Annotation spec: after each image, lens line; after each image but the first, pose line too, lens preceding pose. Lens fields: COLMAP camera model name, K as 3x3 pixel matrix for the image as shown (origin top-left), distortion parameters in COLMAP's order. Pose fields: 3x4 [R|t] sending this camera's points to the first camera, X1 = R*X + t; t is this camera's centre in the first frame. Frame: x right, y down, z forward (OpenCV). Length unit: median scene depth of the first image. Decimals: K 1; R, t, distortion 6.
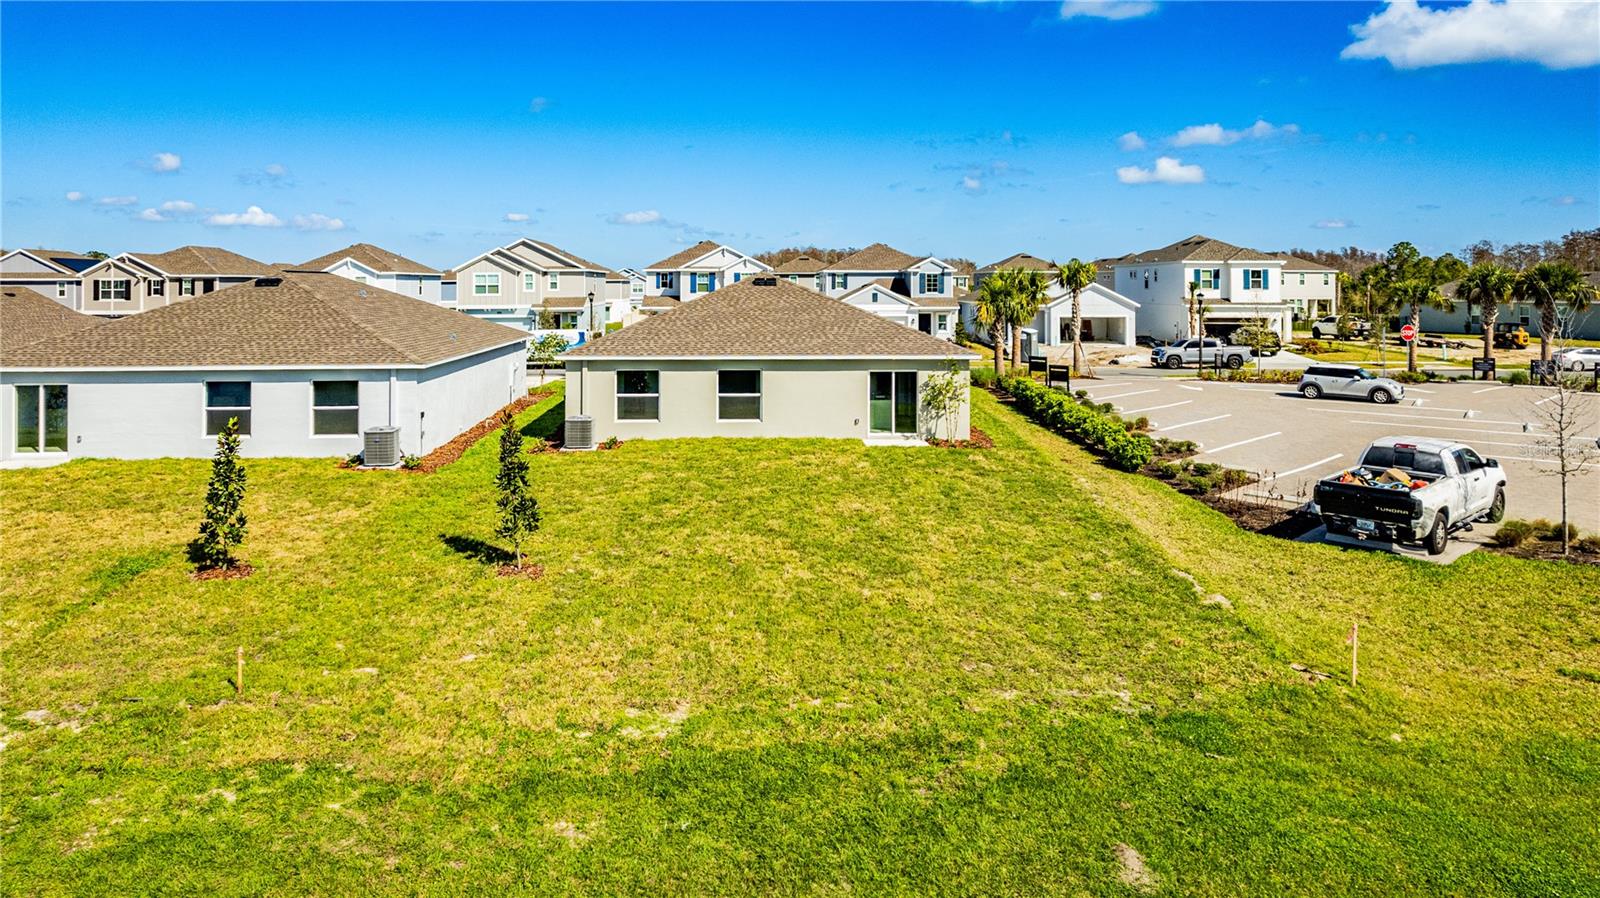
lens RADIAL K [[1029.2, 0, 793.1], [0, 1029.2, 452.8], [0, 0, 1]] dist [-0.056971, 0.034808]
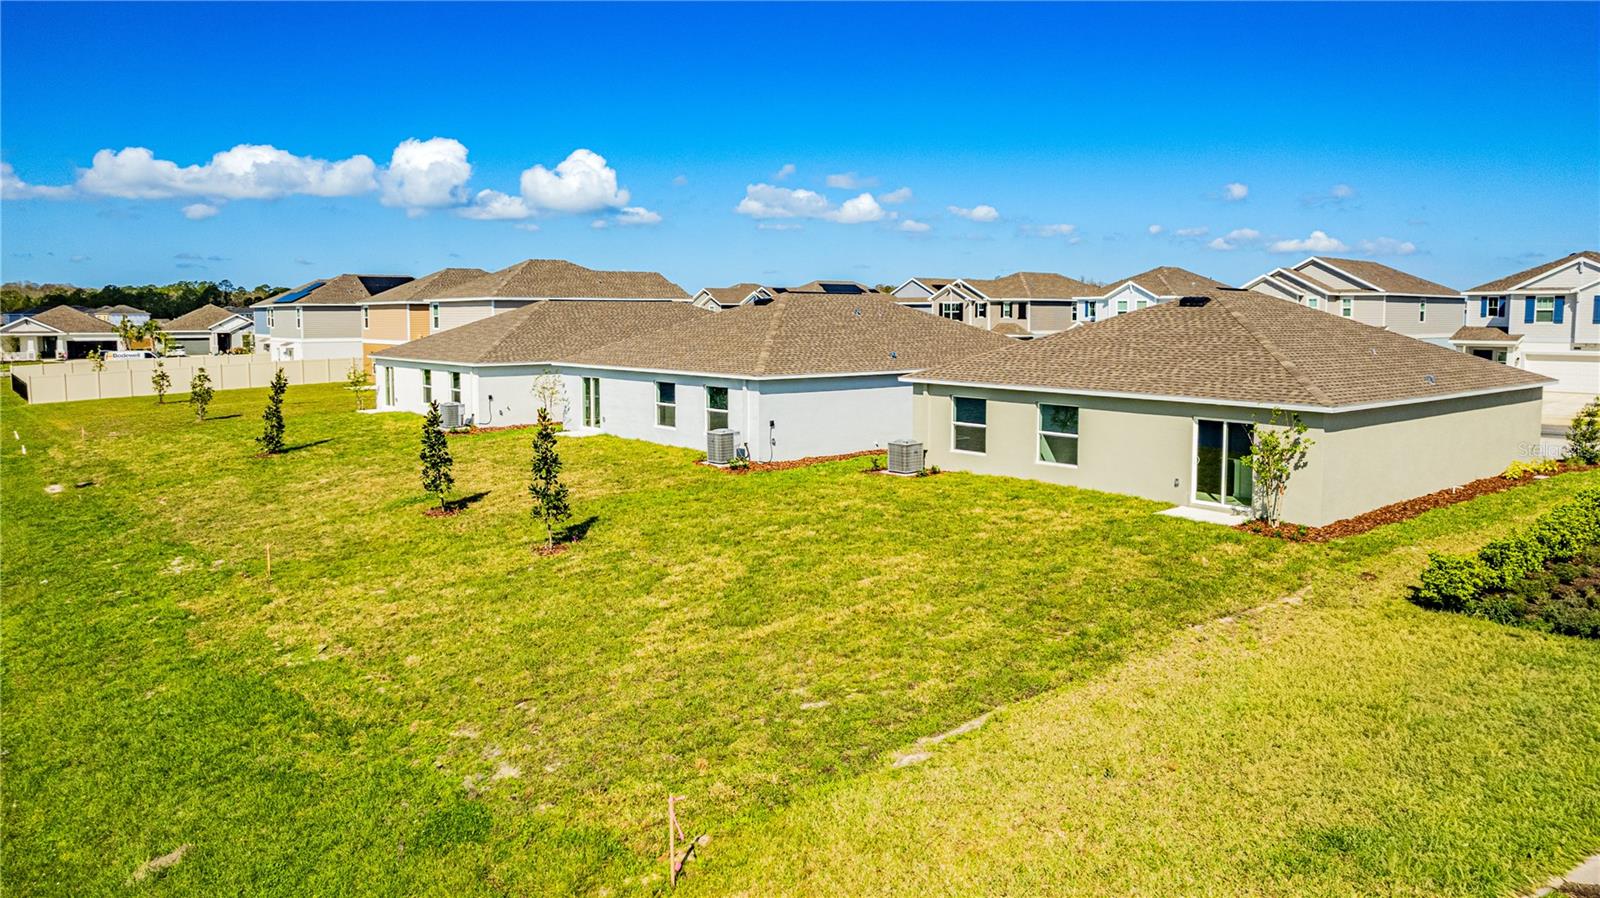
lens RADIAL K [[1096.4, 0, 808.8], [0, 1096.4, 444.6], [0, 0, 1]] dist [-0.009167, 0.002963]
pose [[0.614685, 0.098734, -0.782569, 0.214604], [-0.133566, 0.990836, 0.020098, -0.015485], [0.777382, 0.092170, 0.622240, 0.114018]]
